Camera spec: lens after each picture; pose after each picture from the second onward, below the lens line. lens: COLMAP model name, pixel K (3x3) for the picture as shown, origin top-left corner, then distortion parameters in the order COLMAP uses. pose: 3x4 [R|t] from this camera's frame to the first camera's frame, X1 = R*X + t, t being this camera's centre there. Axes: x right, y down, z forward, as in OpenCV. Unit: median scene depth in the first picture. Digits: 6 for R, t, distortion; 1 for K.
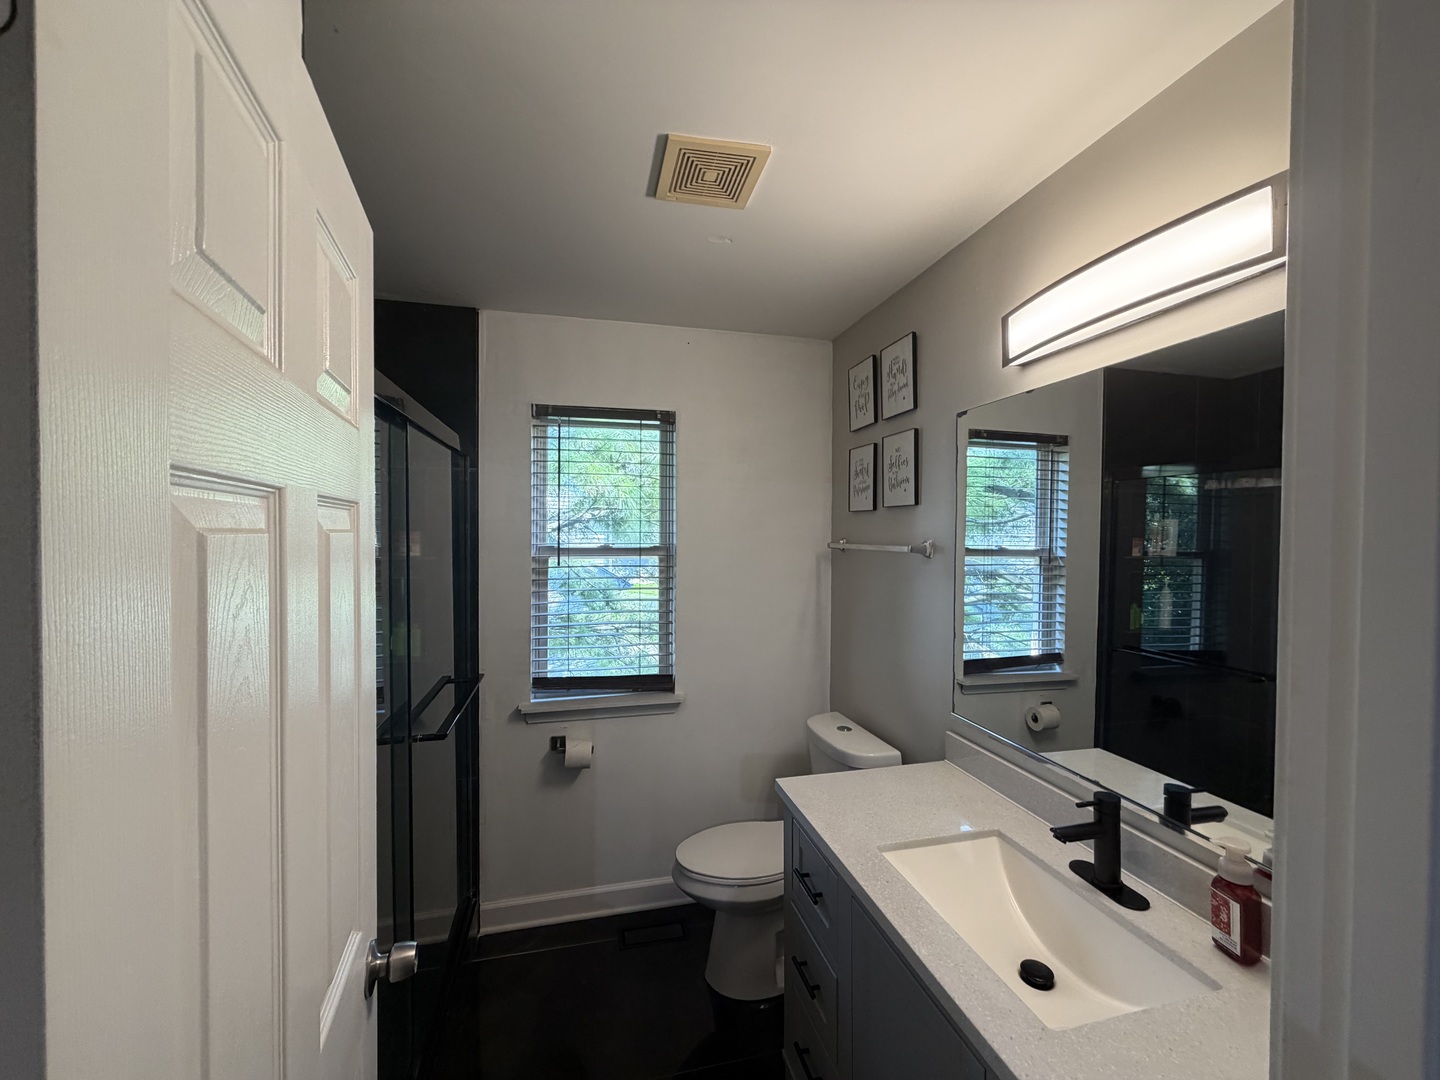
lens RADIAL K [[575.8, 0, 720.0], [0, 575.8, 540.0], [0, 0, 1]] dist [0.004033, -0.000105]
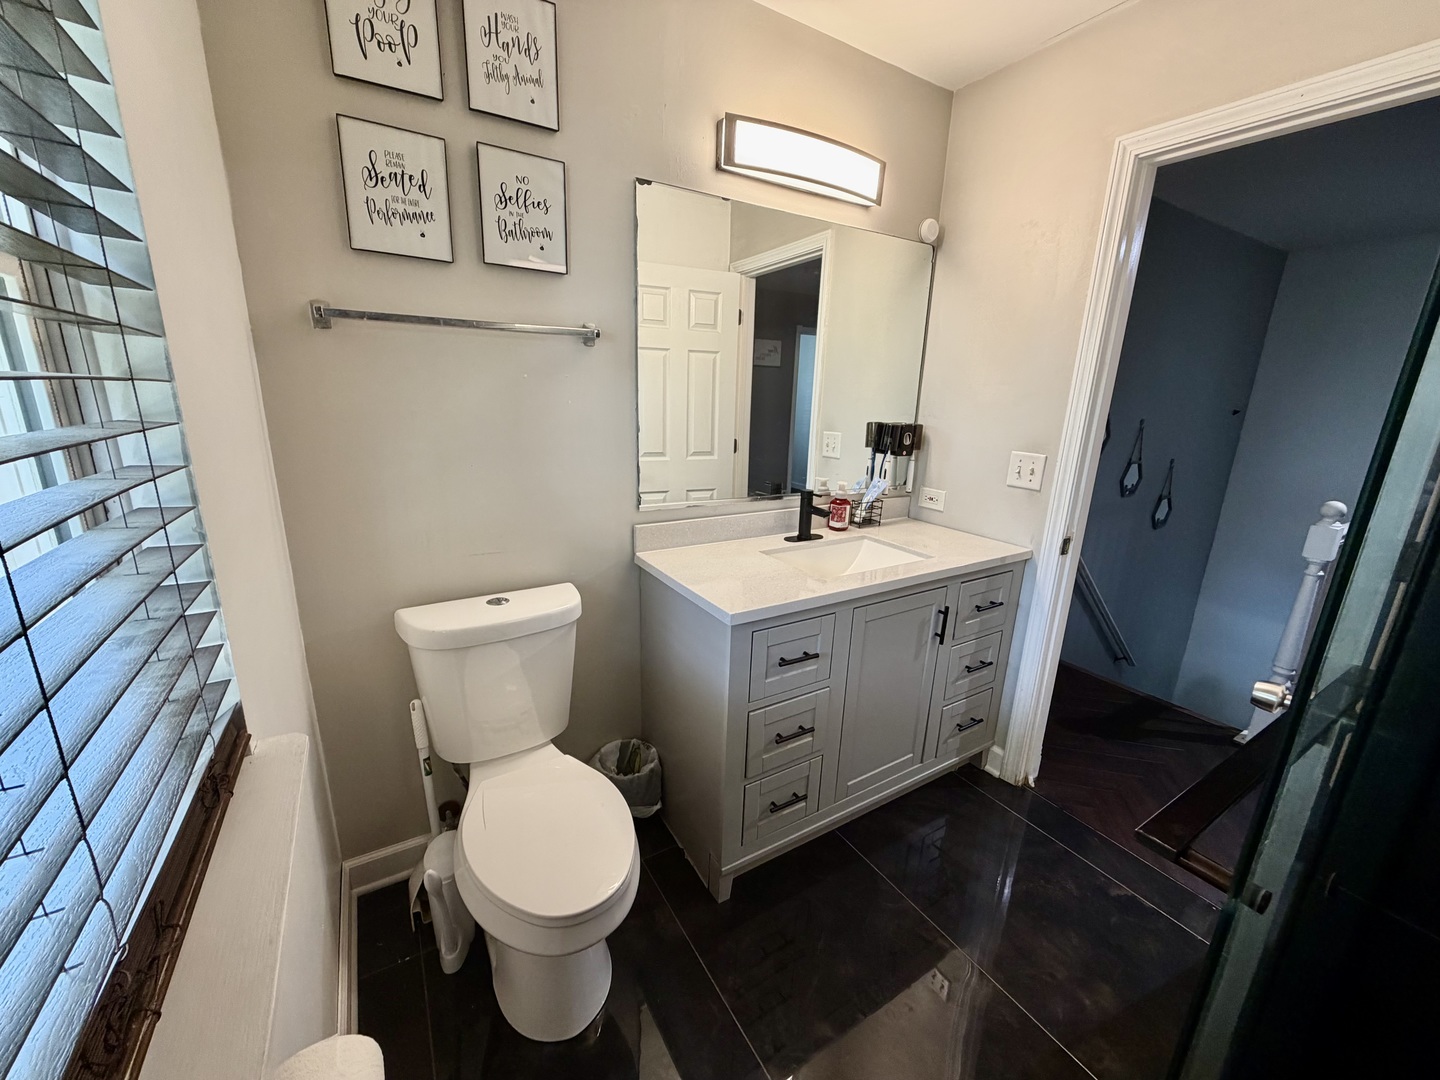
lens RADIAL K [[575.8, 0, 720.0], [0, 575.8, 540.0], [0, 0, 1]] dist [0.004033, -0.000105]
pose [[-0.294465, -0.252931, 0.921584, -0.491965], [-0.018648, 0.965677, 0.259074, 0.074819], [-0.955480, 0.059103, -0.289075, 0.964310]]
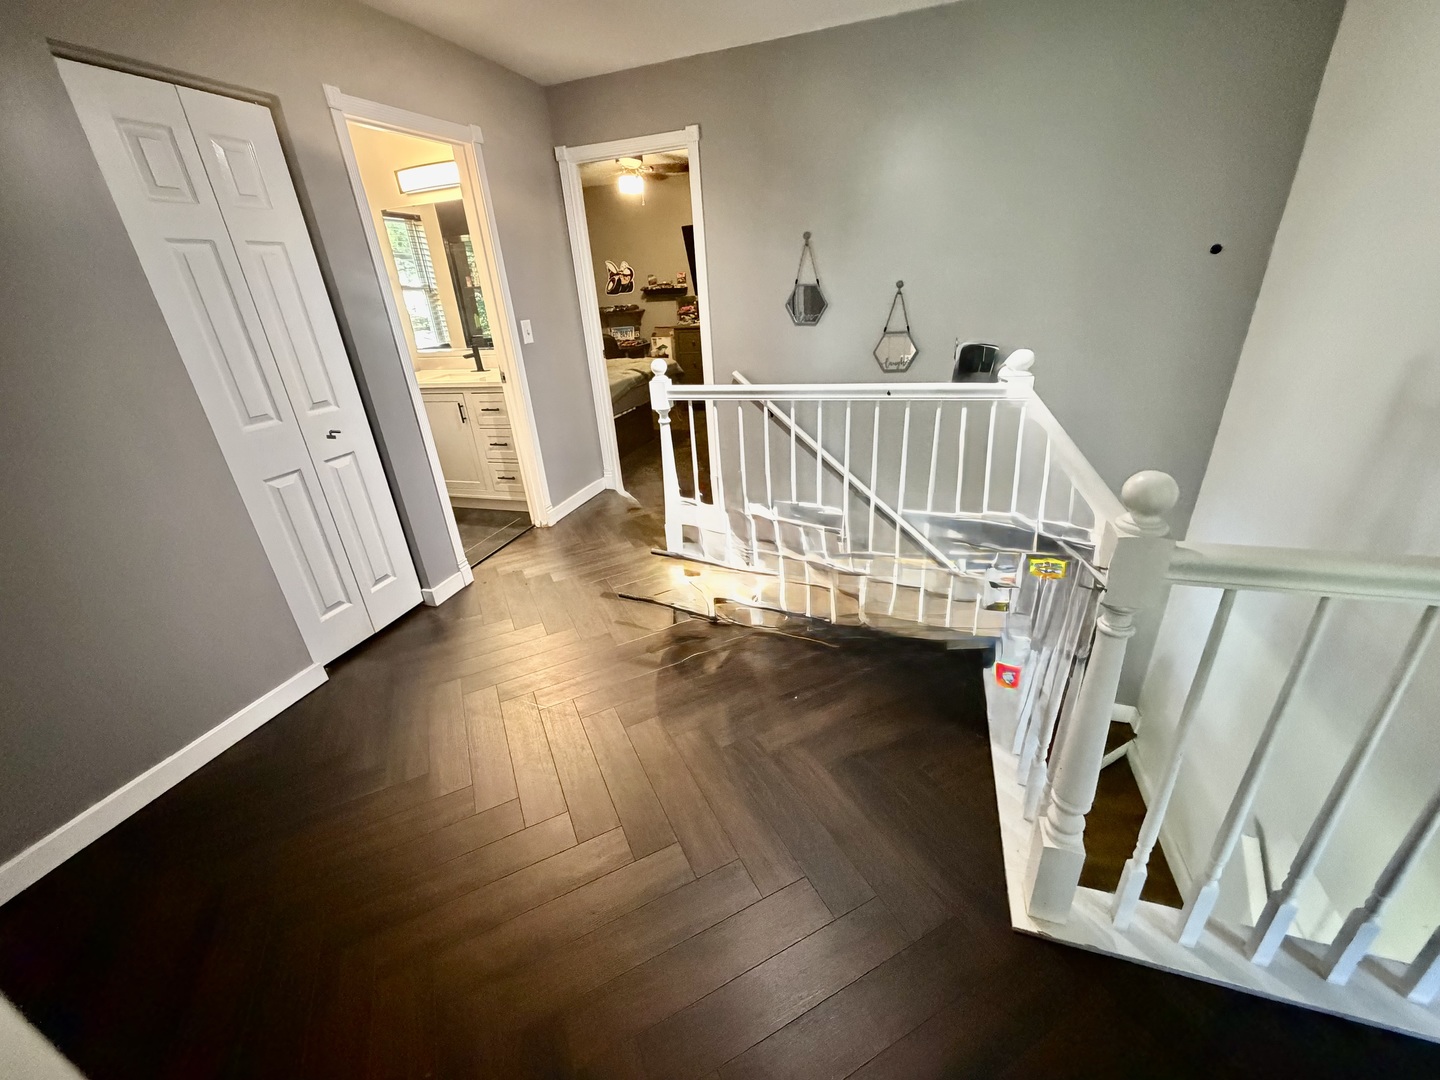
lens RADIAL K [[575.8, 0, 720.0], [0, 575.8, 540.0], [0, 0, 1]] dist [0.004033, -0.000105]
pose [[0.541443, -0.376597, 0.751674, -0.869677], [0.073305, 0.911807, 0.404023, 0.115787], [-0.837536, -0.163654, 0.521298, -1.235644]]
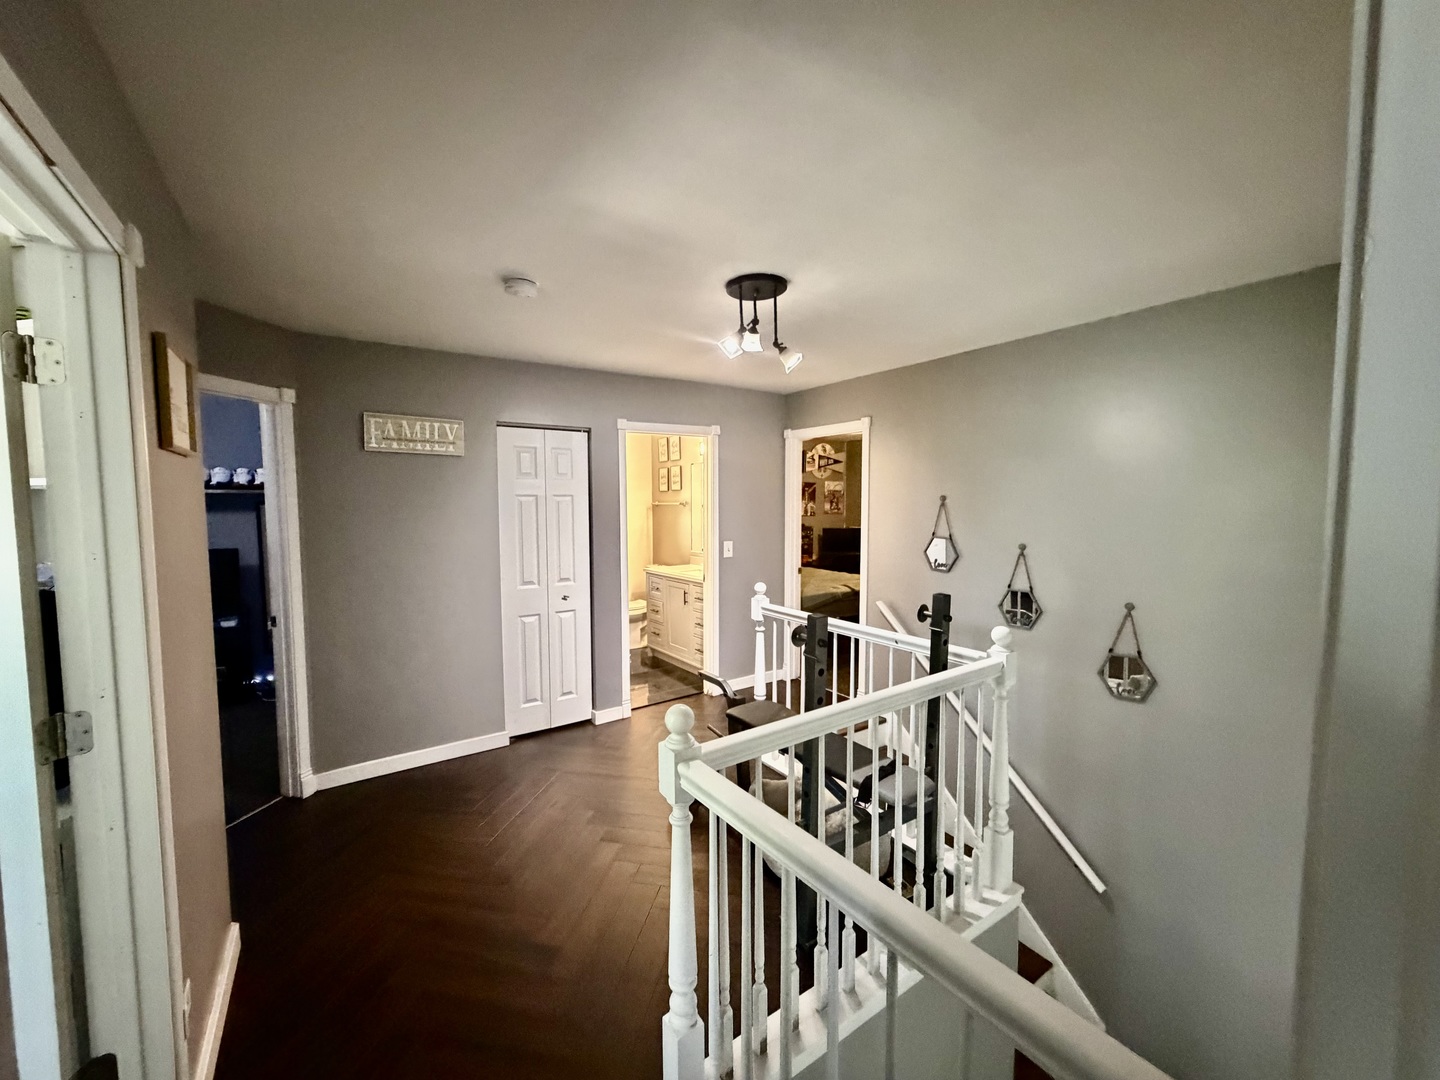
lens RADIAL K [[575.8, 0, 720.0], [0, 575.8, 540.0], [0, 0, 1]] dist [0.004033, -0.000105]
pose [[0.936602, -0.025985, 0.349429, -0.532697], [0.006791, 0.998405, 0.056043, 0.036904], [-0.350328, -0.050117, 0.935285, -1.912327]]
